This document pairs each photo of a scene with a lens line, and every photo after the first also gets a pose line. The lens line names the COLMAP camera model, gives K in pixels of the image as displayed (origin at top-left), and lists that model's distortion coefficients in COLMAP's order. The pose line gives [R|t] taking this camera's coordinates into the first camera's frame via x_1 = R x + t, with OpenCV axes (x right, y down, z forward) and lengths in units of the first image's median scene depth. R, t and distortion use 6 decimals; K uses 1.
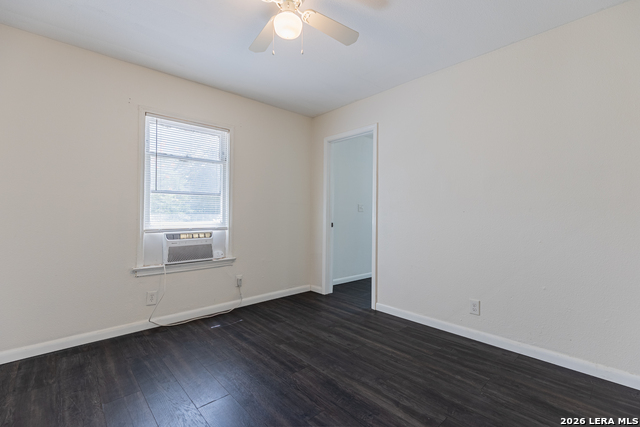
lens RADIAL K [[286.4, 0, 321.3], [0, 286.4, 214.9], [0, 0, 1]] dist [0.008645, 0.000038]
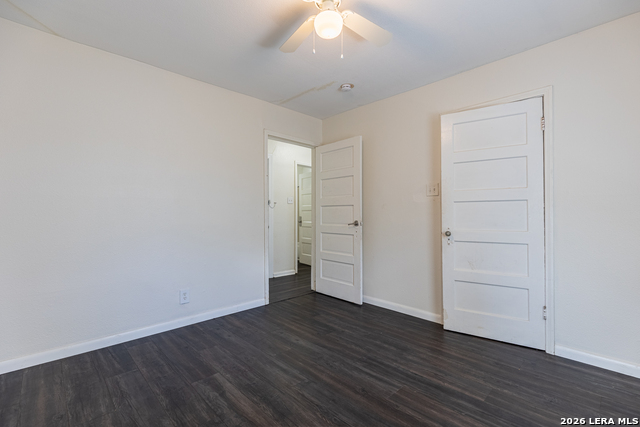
lens RADIAL K [[286.4, 0, 317.7], [0, 286.4, 212.9], [0, 0, 1]] dist [0.008645, 0.000038]
pose [[-0.999961, 0.000523, -0.008761, -0.060919], [0.000634, 0.999920, -0.012656, 0.002668], [0.008753, -0.012661, -0.999882, 1.599681]]
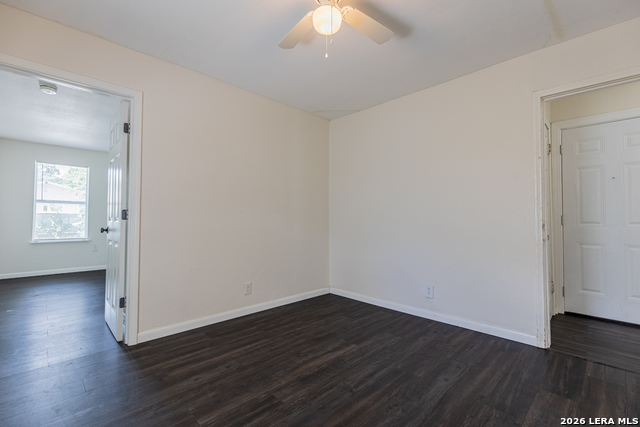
lens RADIAL K [[286.4, 0, 324.2], [0, 286.4, 213.6], [0, 0, 1]] dist [0.008645, 0.000038]
pose [[-0.036271, 0.009495, 0.999297, -0.867702], [-0.004987, 0.999941, -0.009682, 0.003067], [-0.999330, -0.005335, -0.036221, 0.835697]]
